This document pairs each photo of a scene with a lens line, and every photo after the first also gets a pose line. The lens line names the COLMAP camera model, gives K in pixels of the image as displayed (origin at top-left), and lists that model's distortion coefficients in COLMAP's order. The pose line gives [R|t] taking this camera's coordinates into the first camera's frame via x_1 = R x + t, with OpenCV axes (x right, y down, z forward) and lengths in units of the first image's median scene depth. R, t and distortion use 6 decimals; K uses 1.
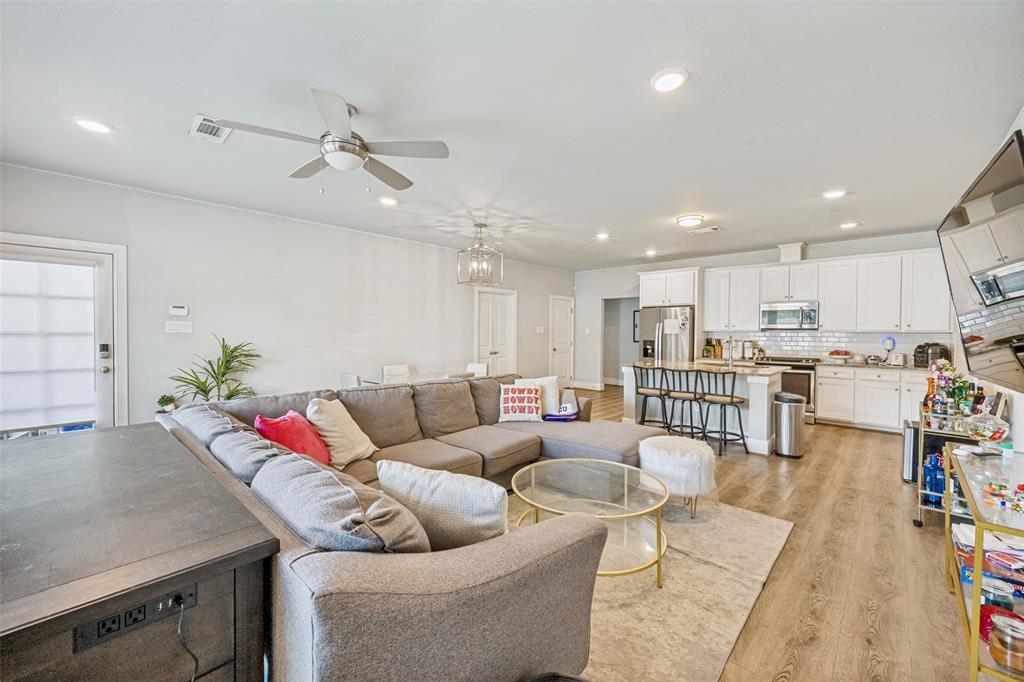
lens RADIAL K [[405.5, 0, 510.3], [0, 405.5, 336.7], [0, 0, 1]] dist [0.001004, 0.000016]
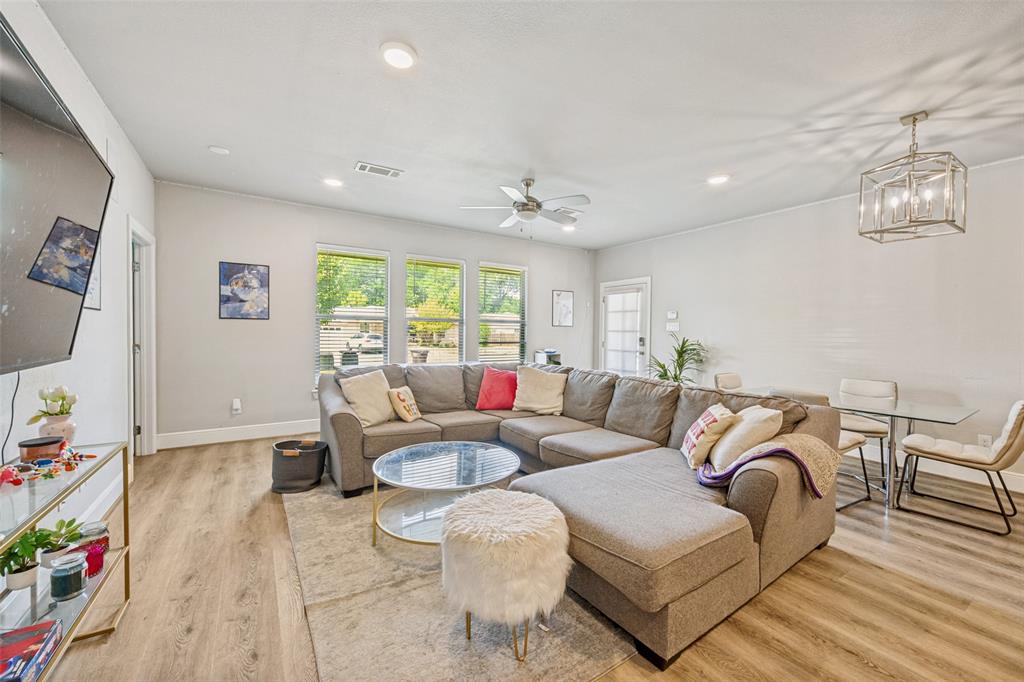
lens RADIAL K [[405.5, 0, 521.2], [0, 405.5, 338.0], [0, 0, 1]] dist [0.001004, 0.000016]
pose [[-0.228127, 0.008129, -0.973598, 0.597275], [-0.025587, 0.999570, 0.014341, 0.007239], [0.973295, 0.028183, -0.227820, 0.717403]]
